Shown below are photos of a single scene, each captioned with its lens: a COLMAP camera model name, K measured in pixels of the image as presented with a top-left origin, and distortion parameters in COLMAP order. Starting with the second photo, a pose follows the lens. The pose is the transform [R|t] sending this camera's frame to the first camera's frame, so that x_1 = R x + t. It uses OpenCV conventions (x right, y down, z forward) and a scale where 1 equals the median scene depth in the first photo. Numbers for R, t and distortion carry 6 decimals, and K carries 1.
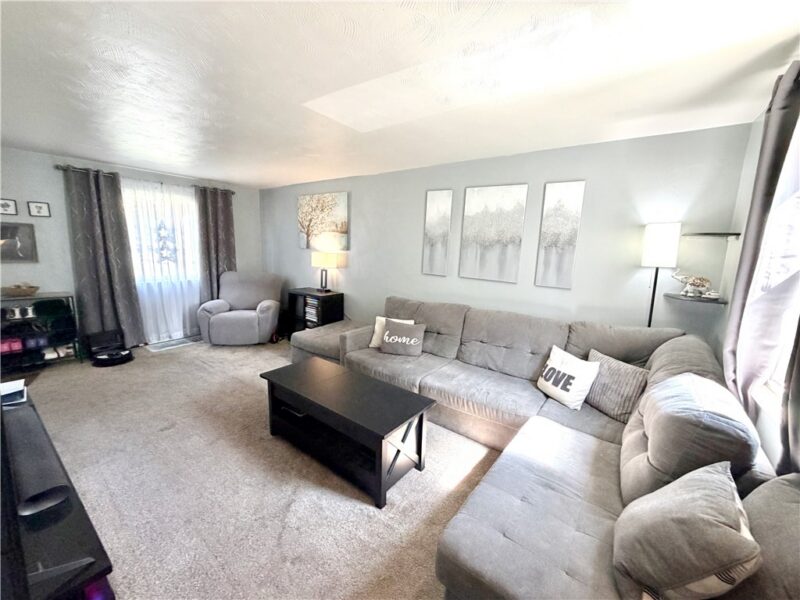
lens RADIAL K [[318.4, 0, 398.4], [0, 318.4, 299.7], [0, 0, 1]] dist [0.002094, 0.000070]
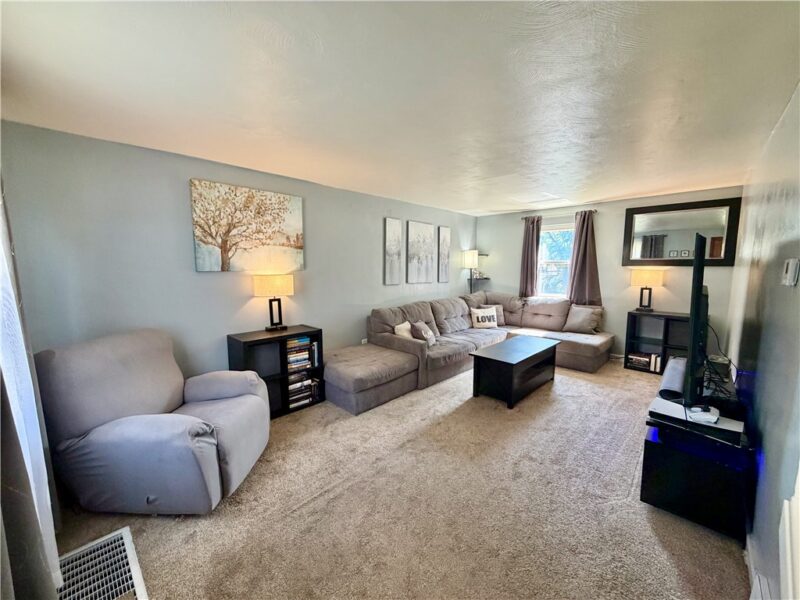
lens RADIAL K [[318.4, 0, 398.3], [0, 318.4, 300.6], [0, 0, 1]] dist [0.002094, 0.000070]
pose [[0.133709, -0.141908, 0.980808, -0.913354], [0.171020, 0.978151, 0.118209, -0.131682], [-0.976153, 0.151932, 0.155057, 0.647048]]
